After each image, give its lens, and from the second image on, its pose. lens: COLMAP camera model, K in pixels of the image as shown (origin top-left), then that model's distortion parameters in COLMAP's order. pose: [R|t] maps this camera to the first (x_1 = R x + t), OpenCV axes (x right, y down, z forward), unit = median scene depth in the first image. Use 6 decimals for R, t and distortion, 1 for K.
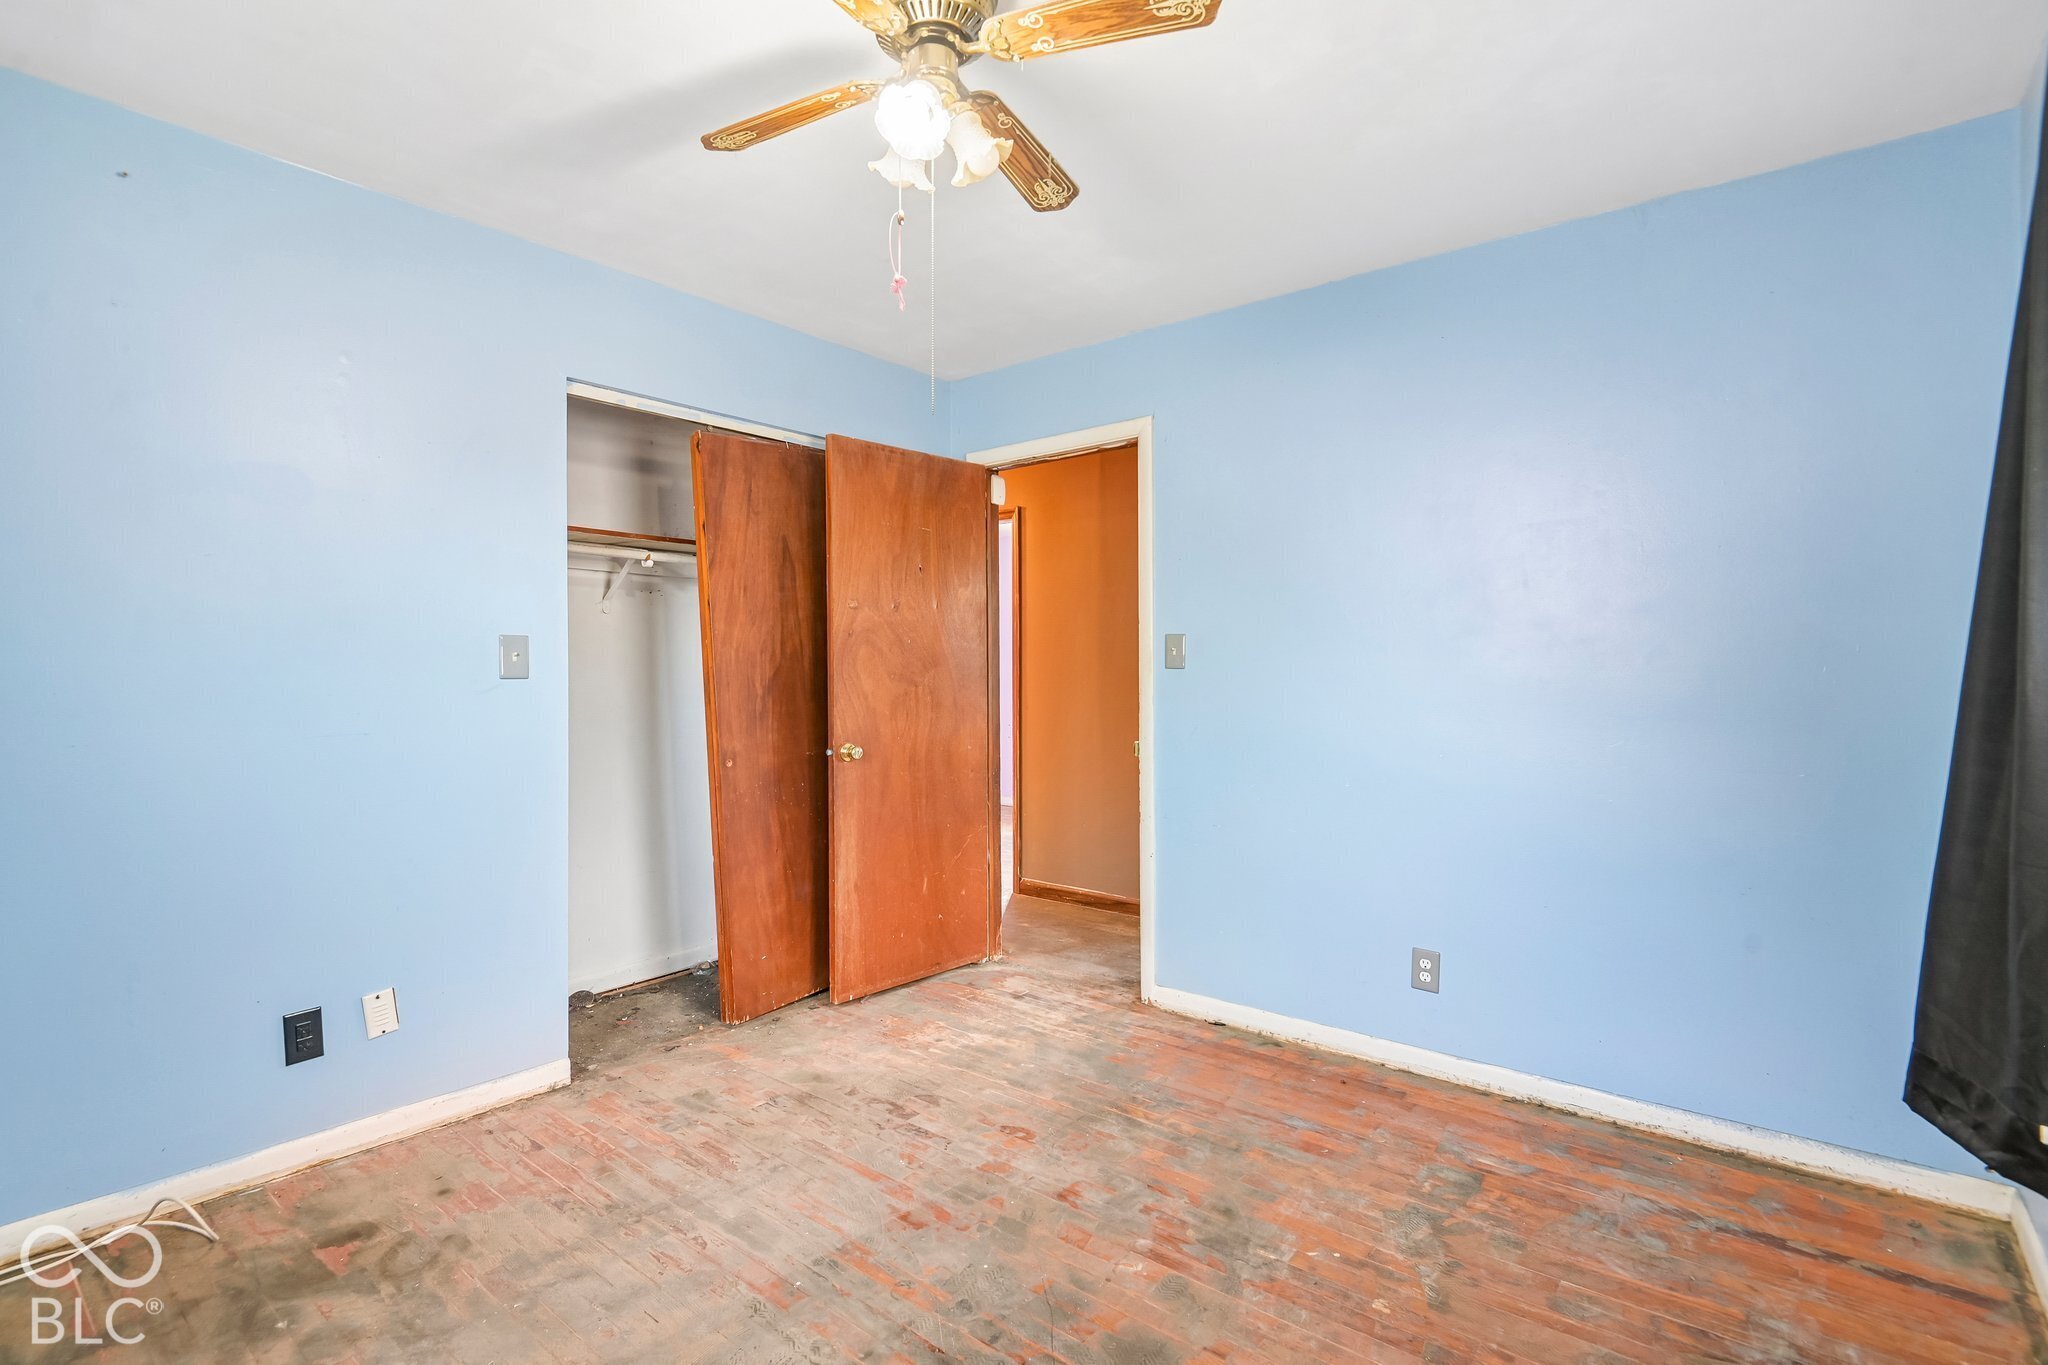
lens RADIAL K [[957.6, 0, 1013.2], [0, 957.6, 691.3], [0, 0, 1]] dist [-0.011027, -0.001141]
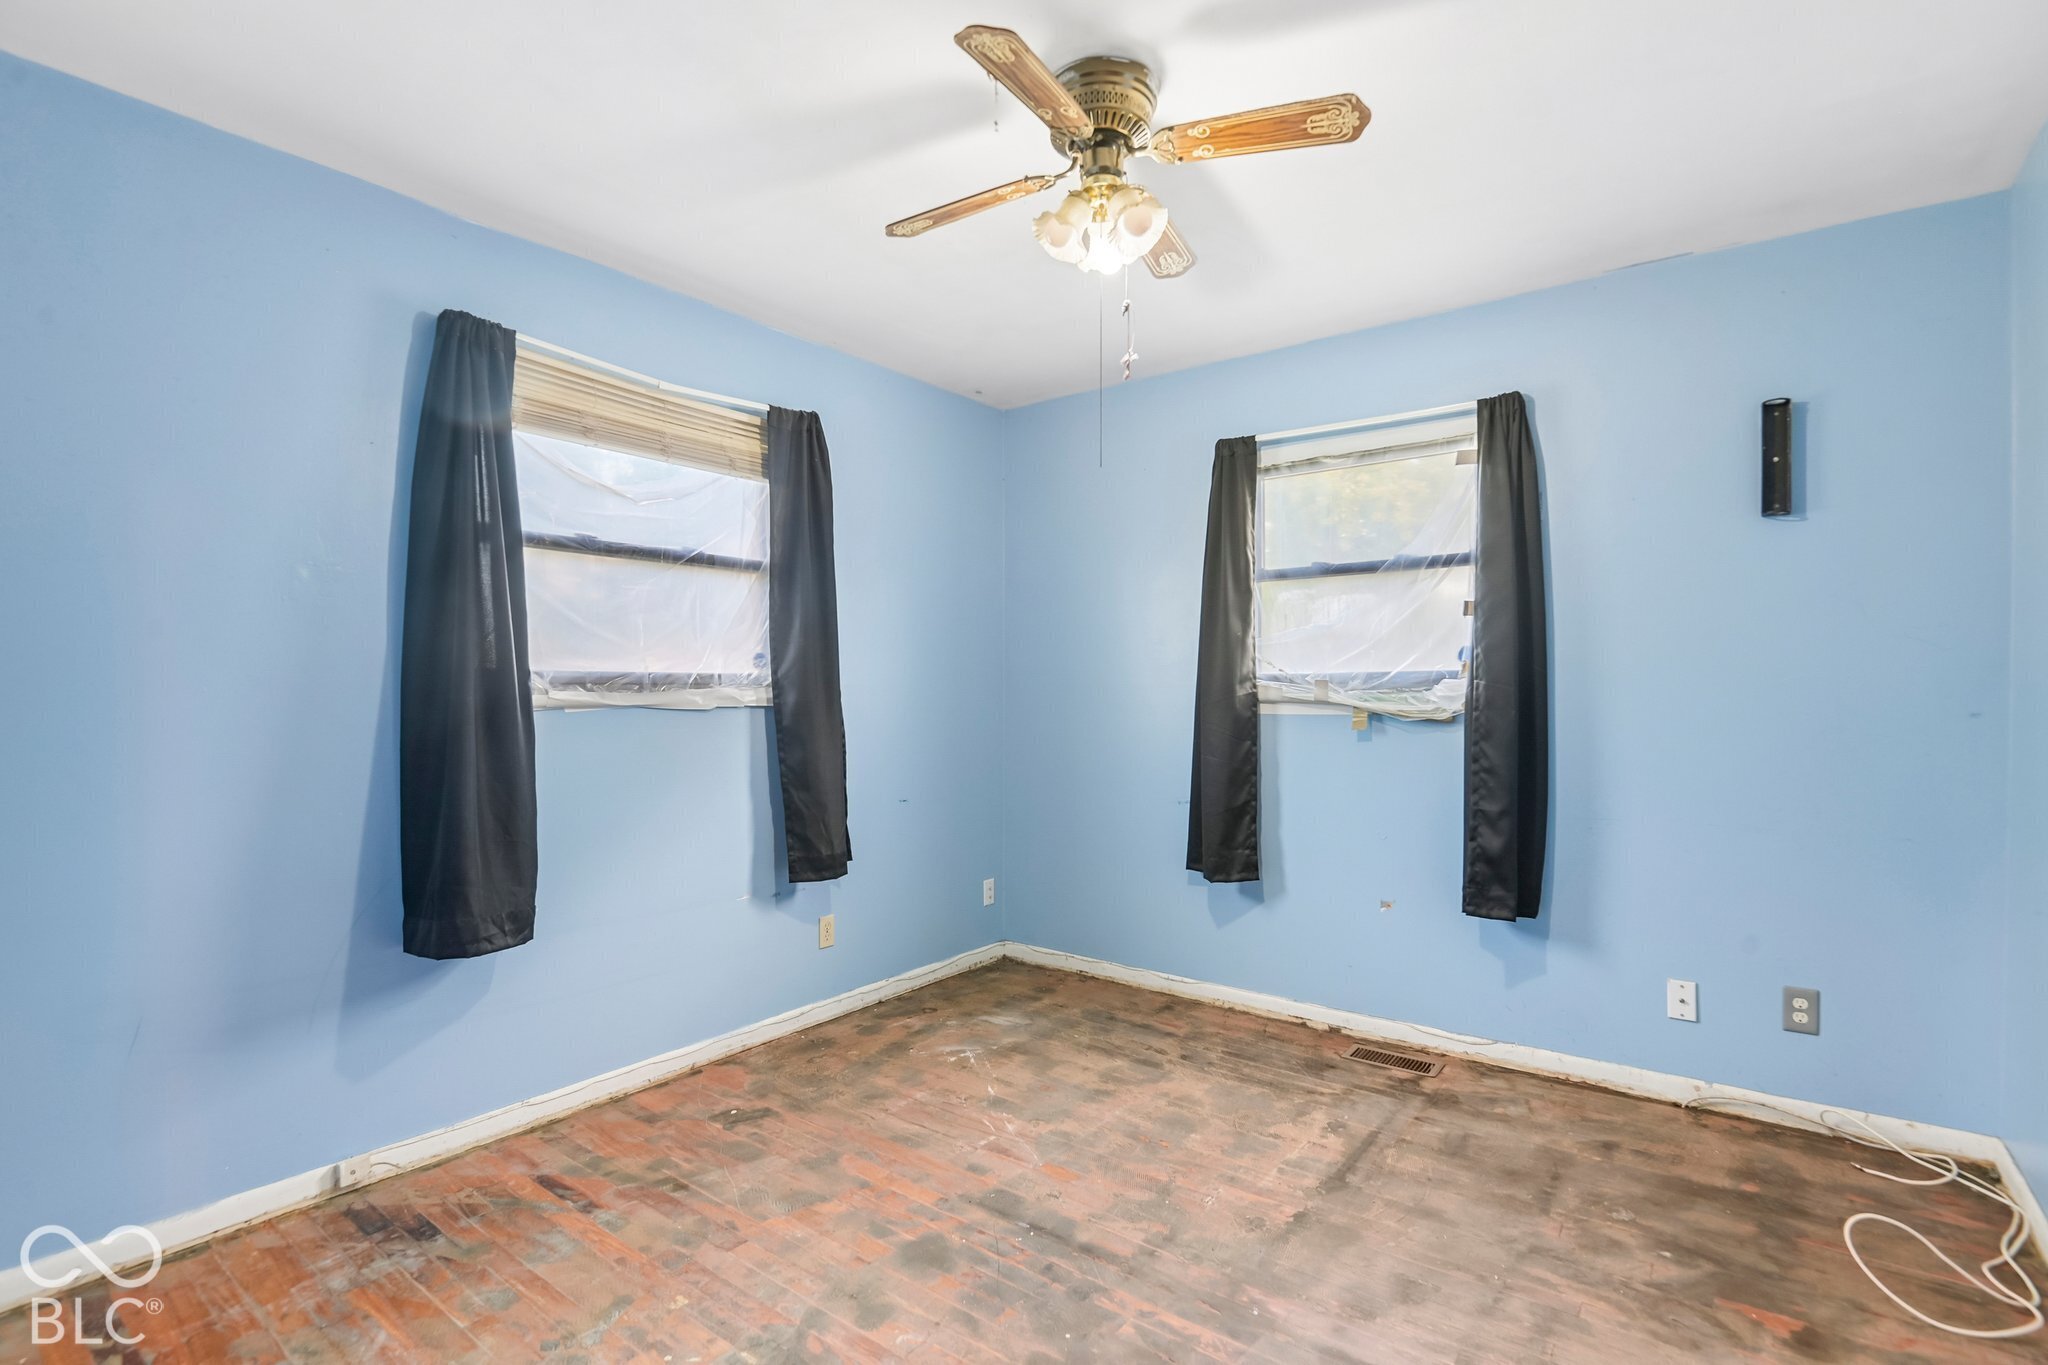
lens RADIAL K [[957.6, 0, 1013.2], [0, 957.6, 691.3], [0, 0, 1]] dist [-0.011027, -0.001141]
pose [[-0.999668, 0.000769, -0.025757, 0.050034], [0.000421, 0.999908, 0.013523, -0.031824], [0.025765, 0.013508, -0.999577, 2.039555]]
